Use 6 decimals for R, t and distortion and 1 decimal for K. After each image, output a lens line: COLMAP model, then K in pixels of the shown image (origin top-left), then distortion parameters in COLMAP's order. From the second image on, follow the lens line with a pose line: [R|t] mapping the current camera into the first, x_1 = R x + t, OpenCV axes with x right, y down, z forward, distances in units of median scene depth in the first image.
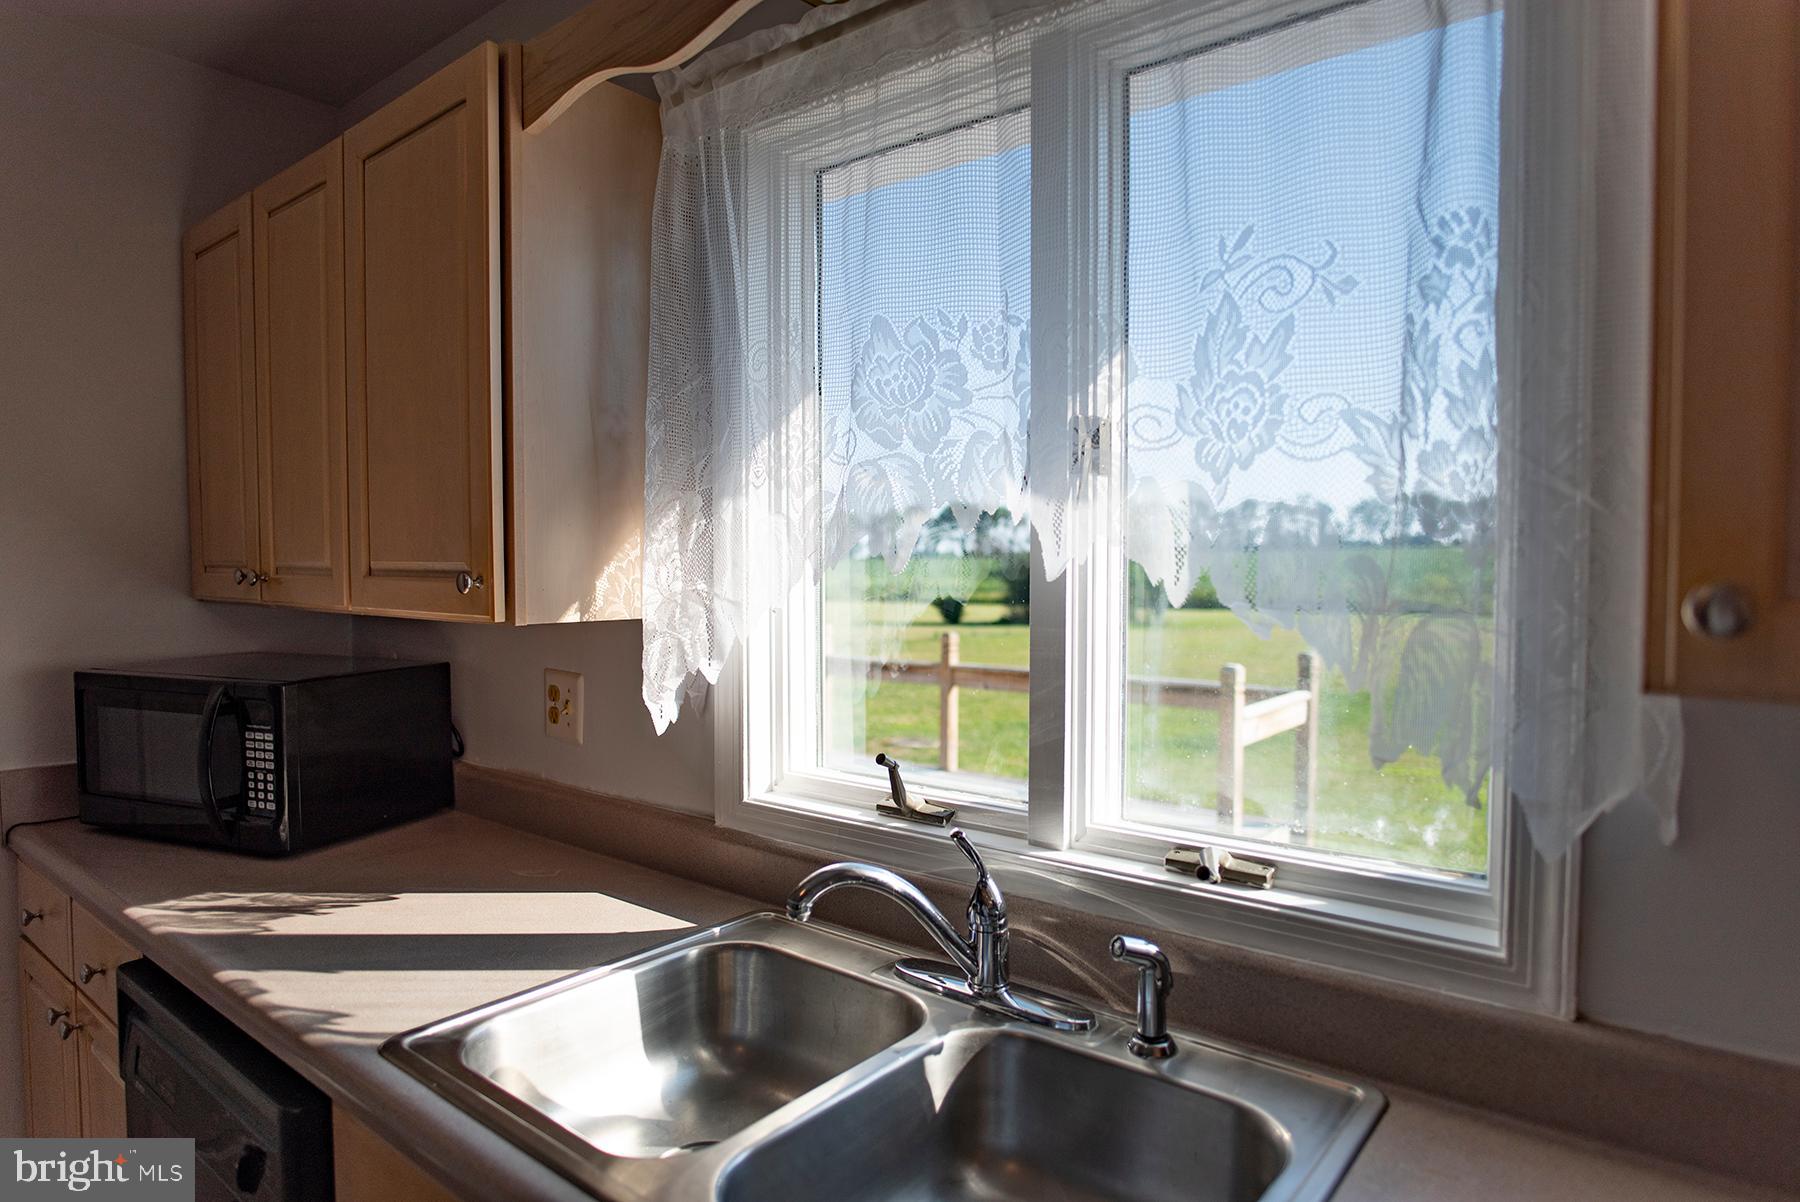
lens RADIAL K [[1062.3, 0, 908.0], [0, 1062.3, 604.4], [0, 0, 1]] dist [-0.031382, 0.015972]
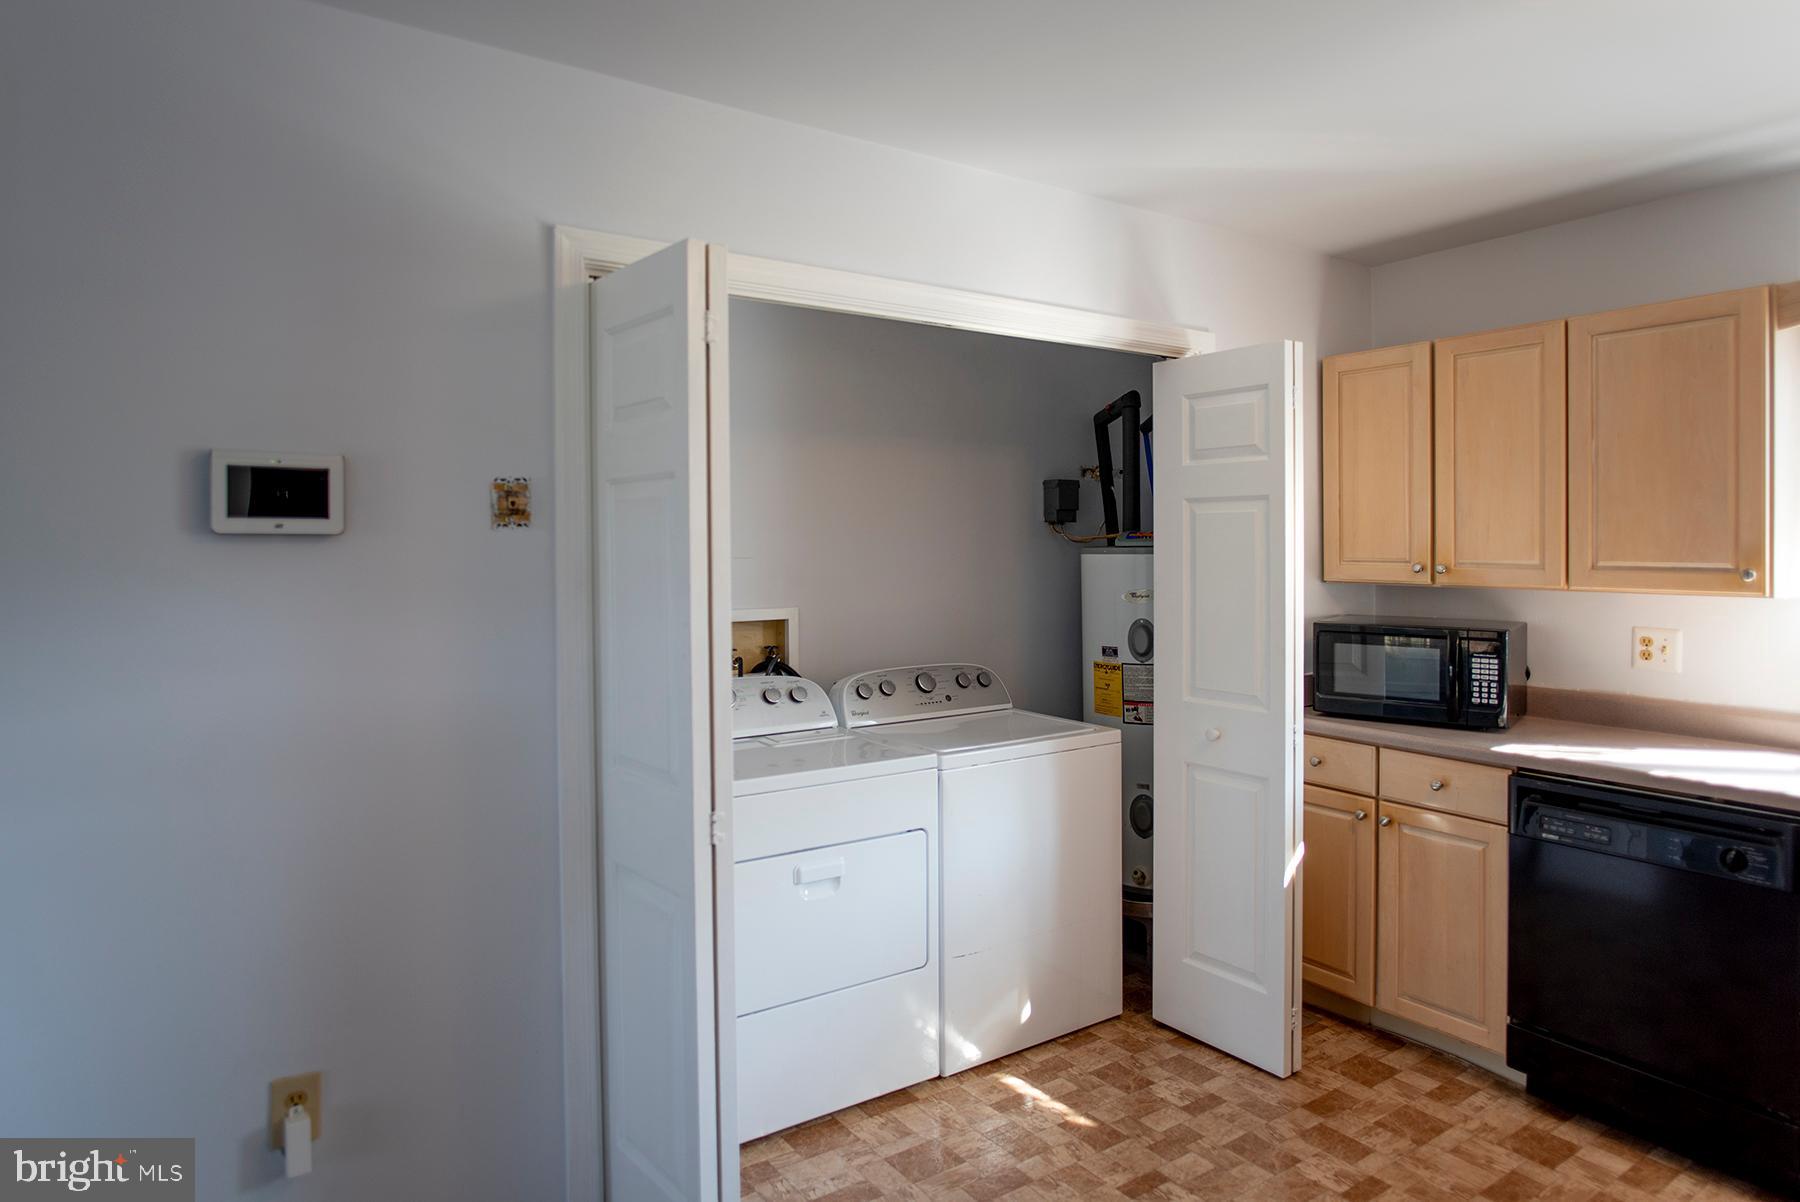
lens RADIAL K [[1045.9, 0, 924.6], [0, 1045.9, 571.7], [0, 0, 1]] dist [-0.019419, 0.002371]
pose [[0.955703, 0.006998, -0.294248, -0.994019], [-0.013897, 0.999675, -0.021364, 0.027474], [0.294003, 0.024507, 0.955490, -0.912488]]
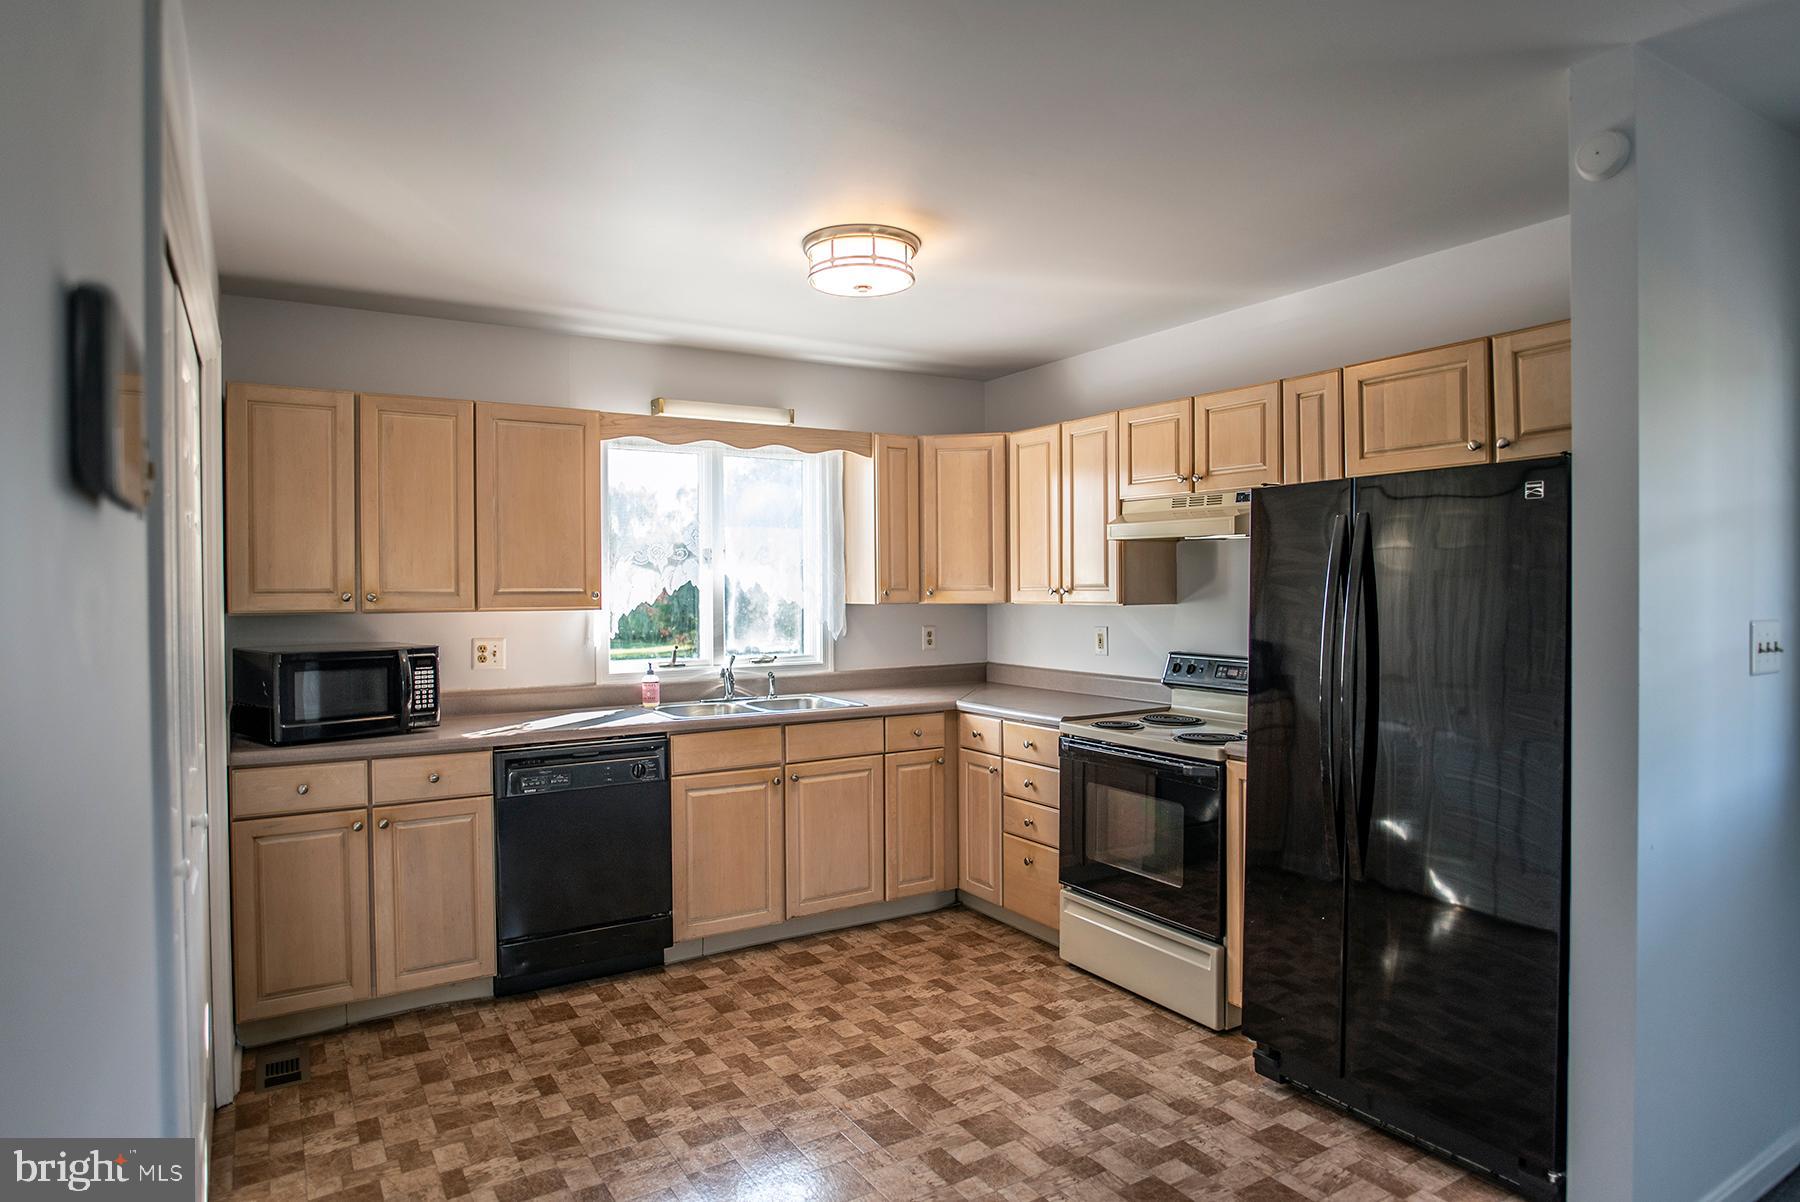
lens RADIAL K [[1062.3, 0, 908.0], [0, 1062.3, 604.4], [0, 0, 1]] dist [-0.031382, 0.015972]
pose [[0.318761, -0.015749, 0.947704, -2.288657], [0.047418, 0.998875, 0.000650, 0.034239], [-0.946648, 0.044731, 0.319149, -0.582552]]
